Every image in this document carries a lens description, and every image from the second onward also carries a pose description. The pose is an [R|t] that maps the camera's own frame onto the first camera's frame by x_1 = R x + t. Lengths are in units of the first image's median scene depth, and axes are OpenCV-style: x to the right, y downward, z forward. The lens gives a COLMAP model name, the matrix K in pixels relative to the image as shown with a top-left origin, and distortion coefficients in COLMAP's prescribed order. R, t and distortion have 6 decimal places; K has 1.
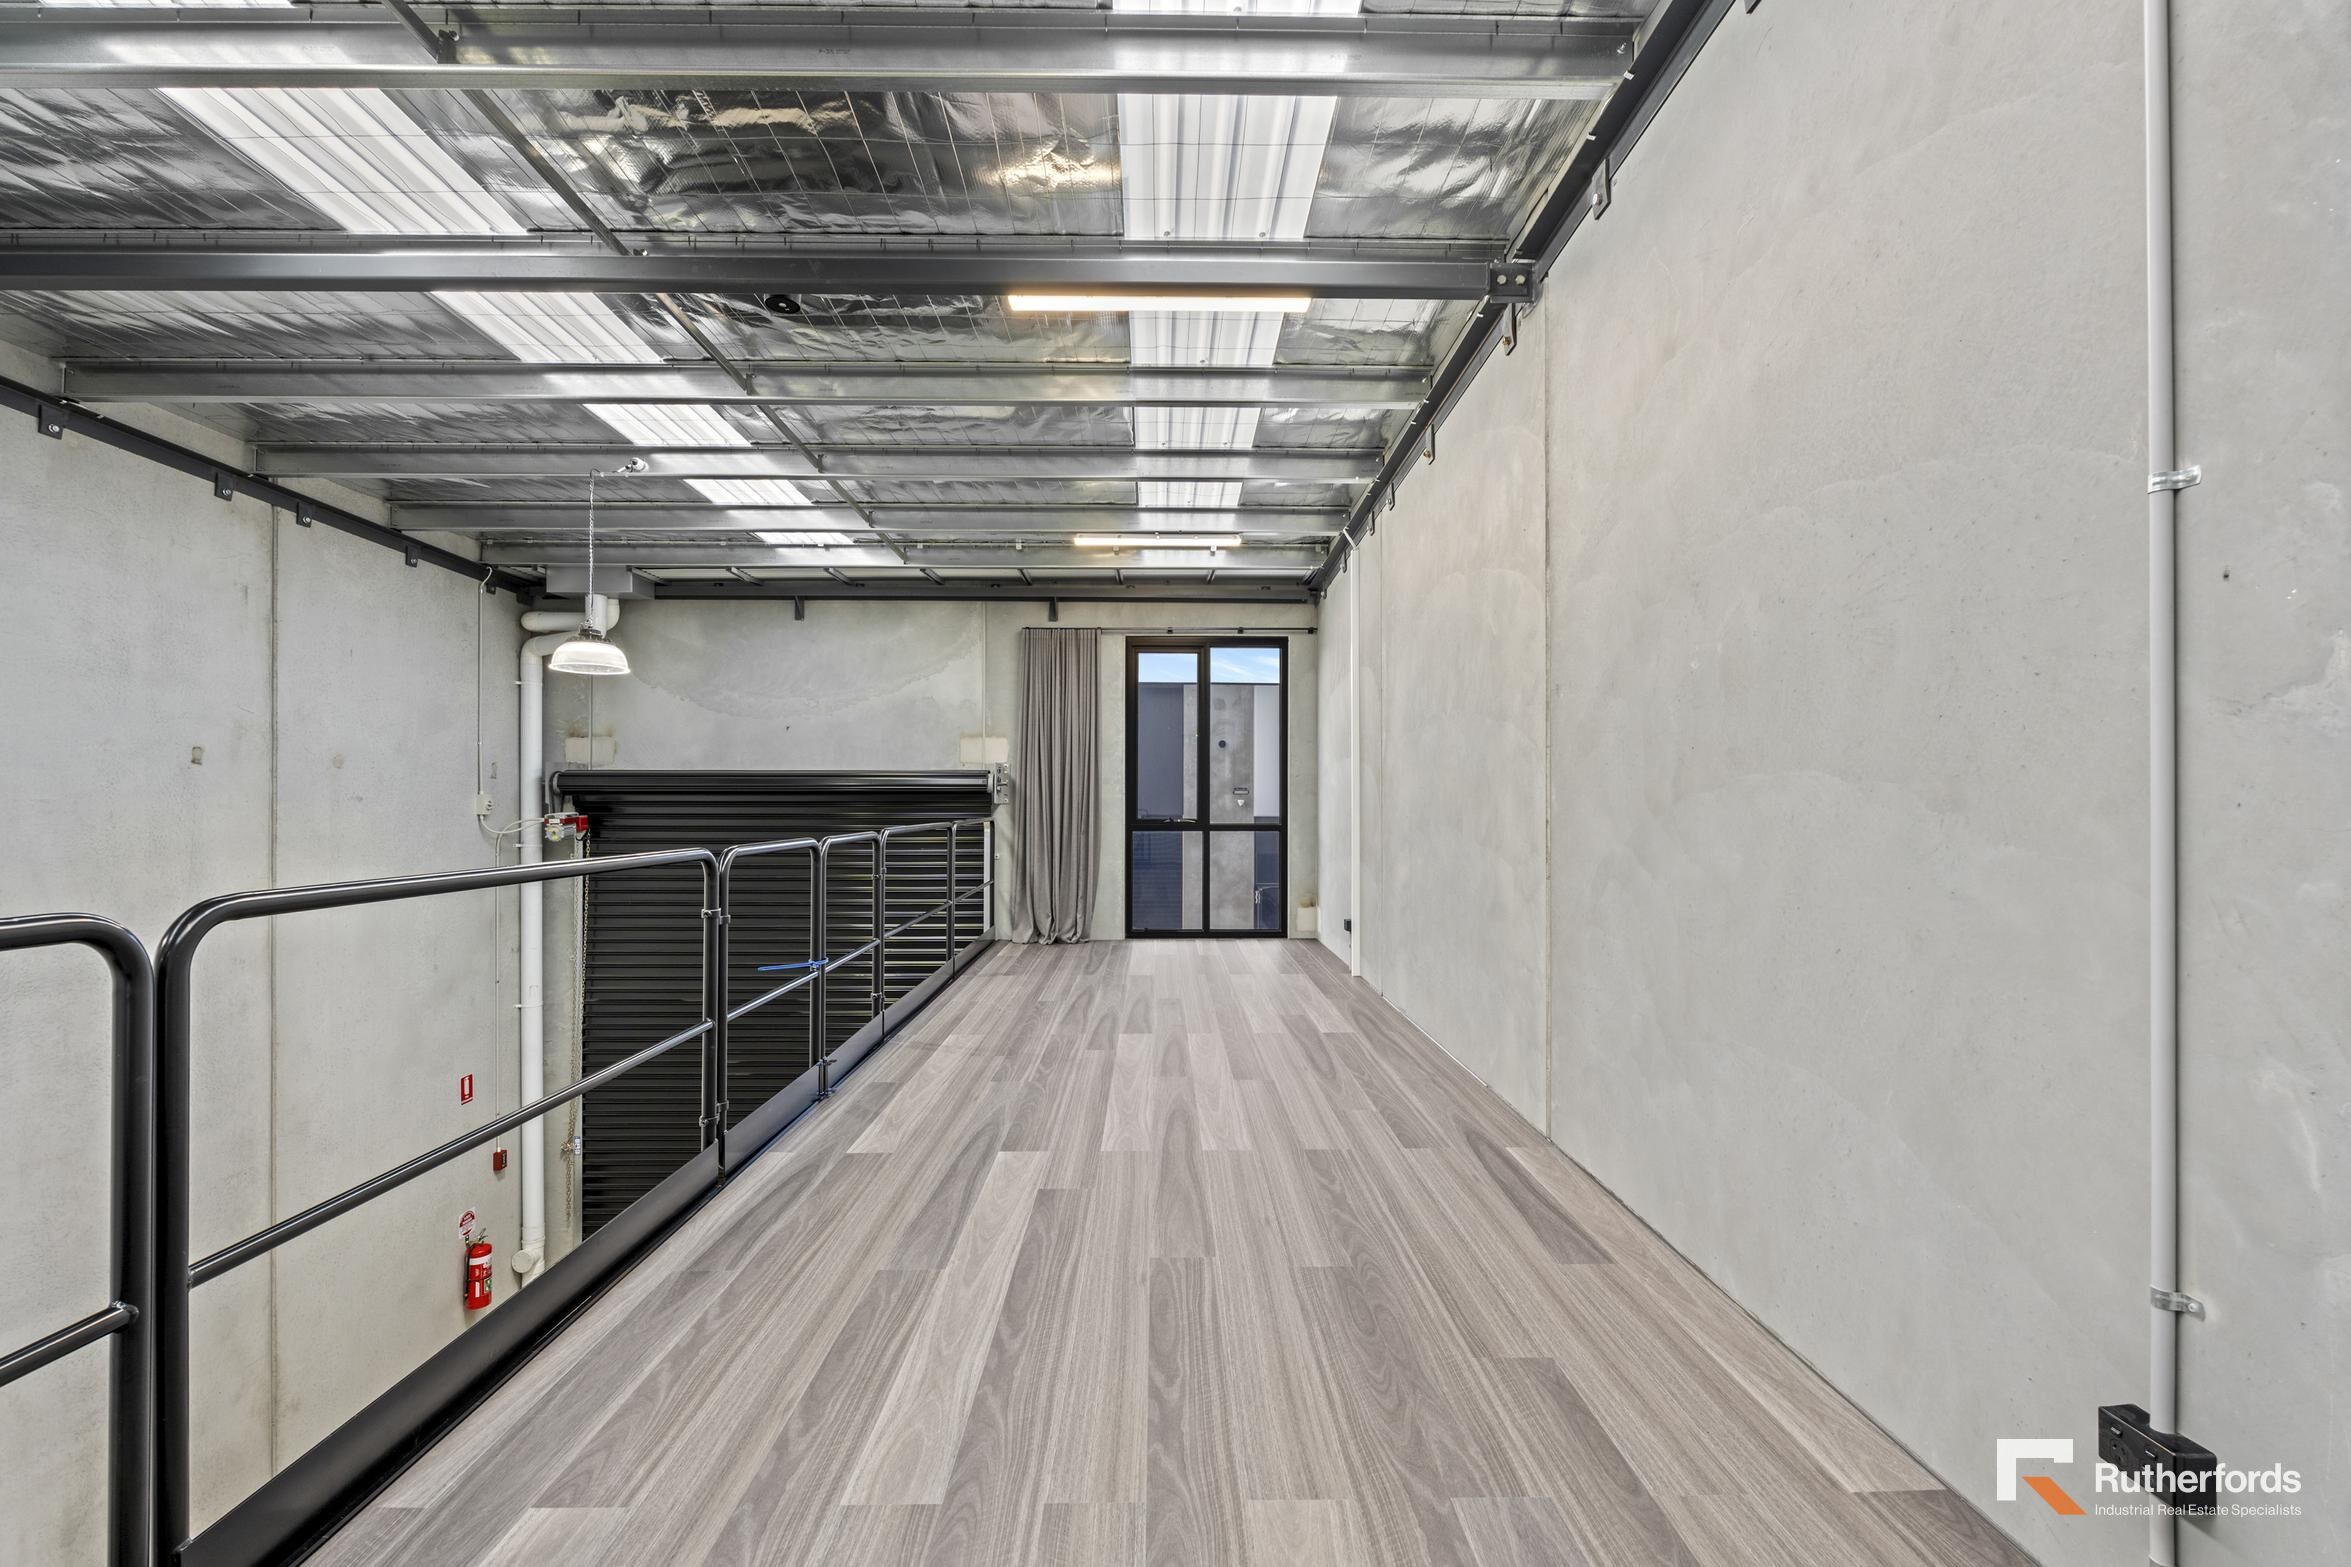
lens RADIAL K [[1027.3, 0, 1165.1], [0, 1027.3, 796.7], [0, 0, 1]] dist [-0.003225, -0.000426]
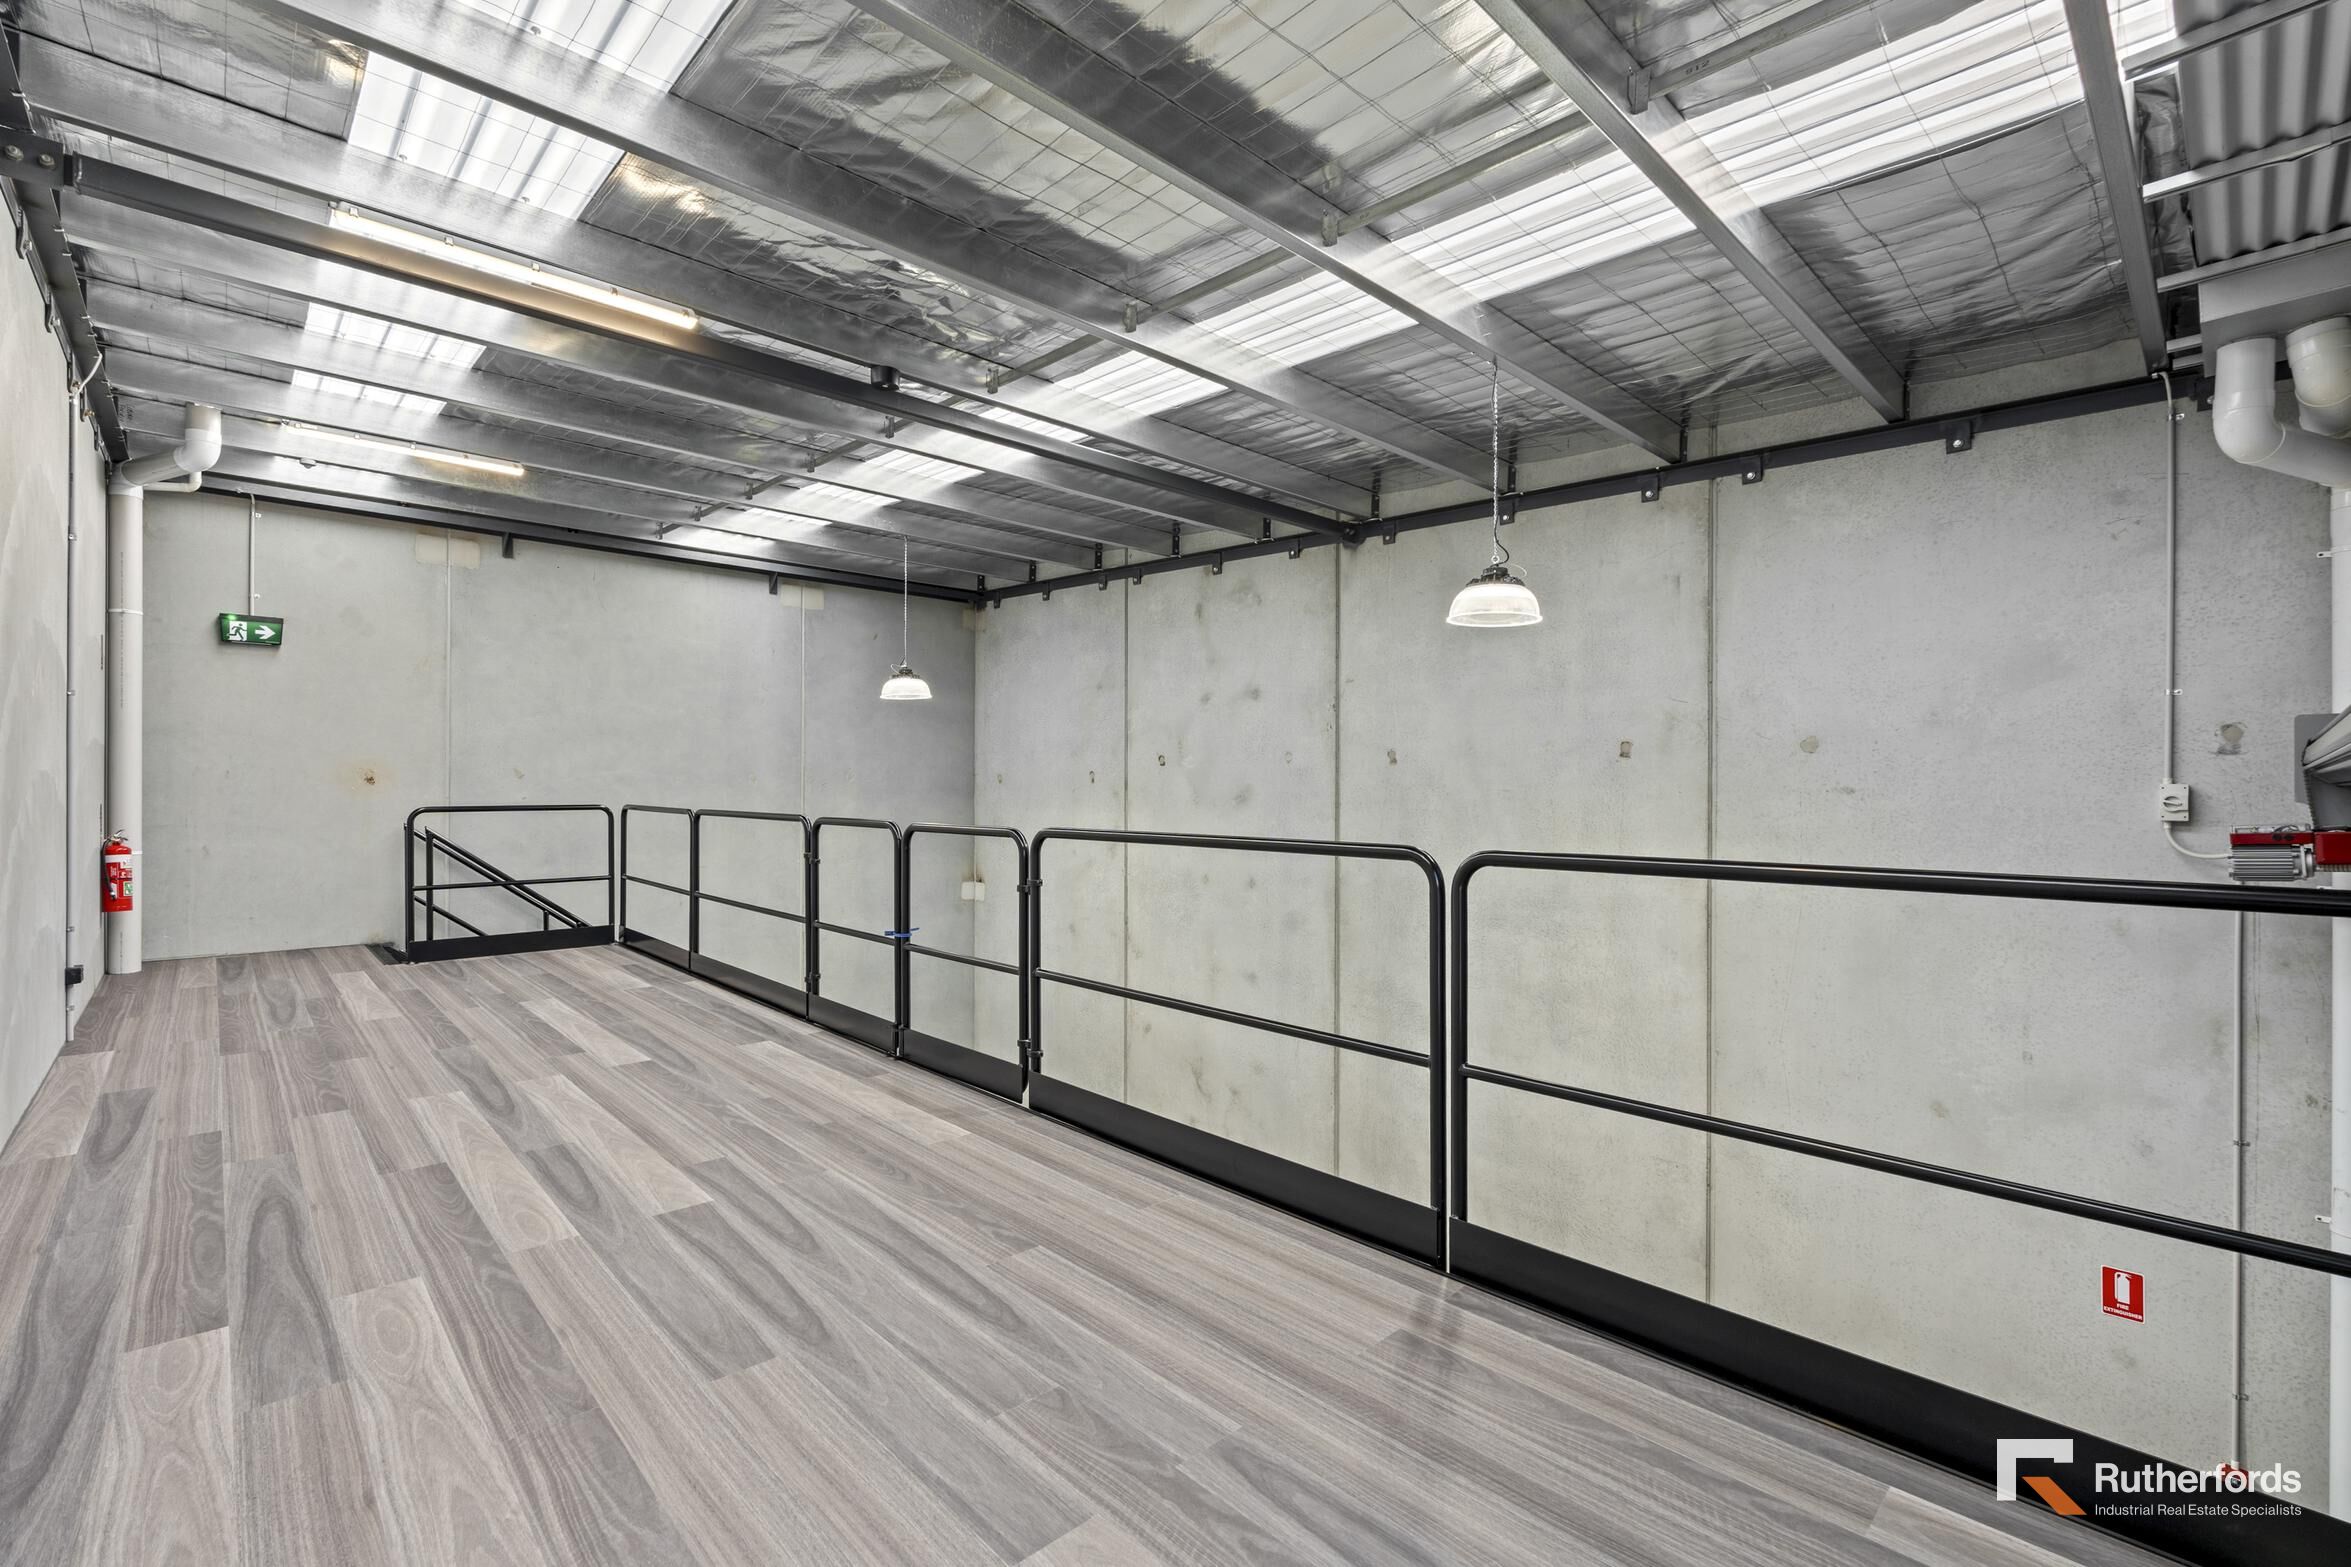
lens RADIAL K [[1027.3, 0, 1175.3], [0, 1027.3, 781.9], [0, 0, 1]] dist [-0.003225, -0.000426]
pose [[-0.731113, -0.007141, -0.682220, 0.104678], [-0.002283, 0.999965, -0.008020, 0.002558], [0.682253, -0.004306, -0.731103, 1.052208]]
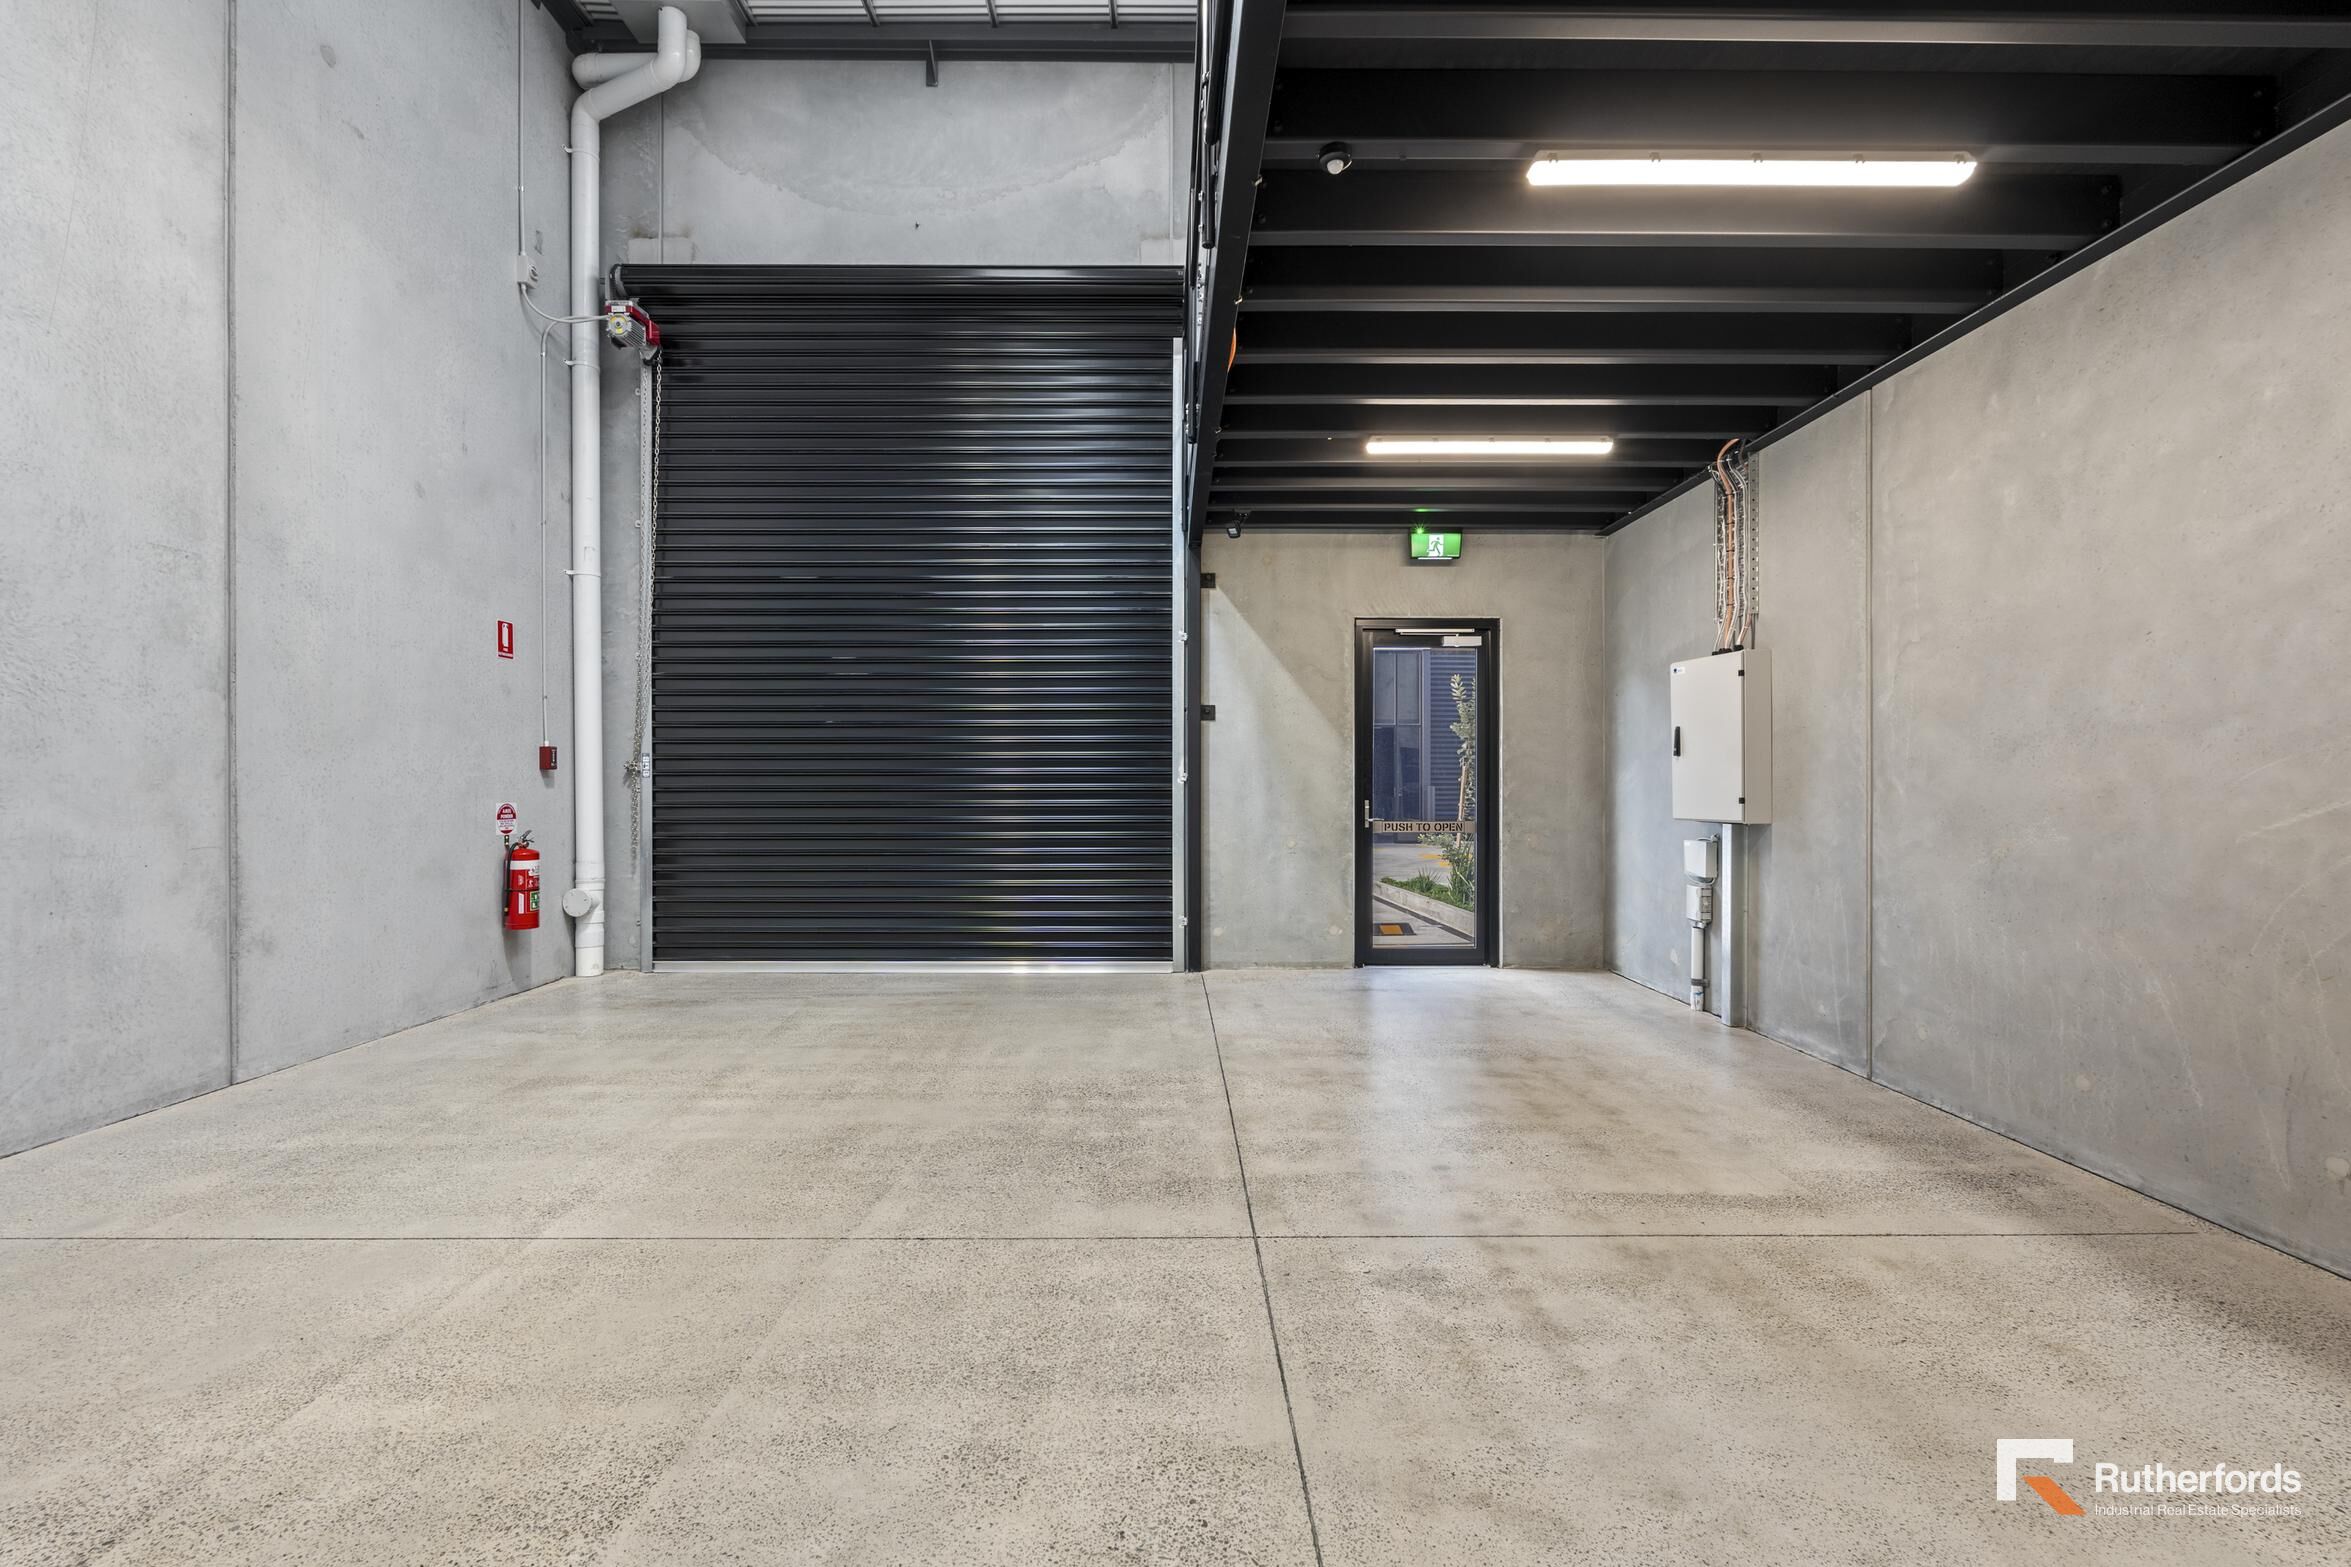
lens RADIAL K [[1027.3, 0, 1170.8], [0, 1027.3, 792.4], [0, 0, 1]] dist [-0.003225, -0.000426]
pose [[0.999996, 0.000248, -0.002737, -0.193571], [-0.000224, 0.999960, 0.008953, 0.387369], [0.002739, -0.008952, 0.999956, 0.252212]]
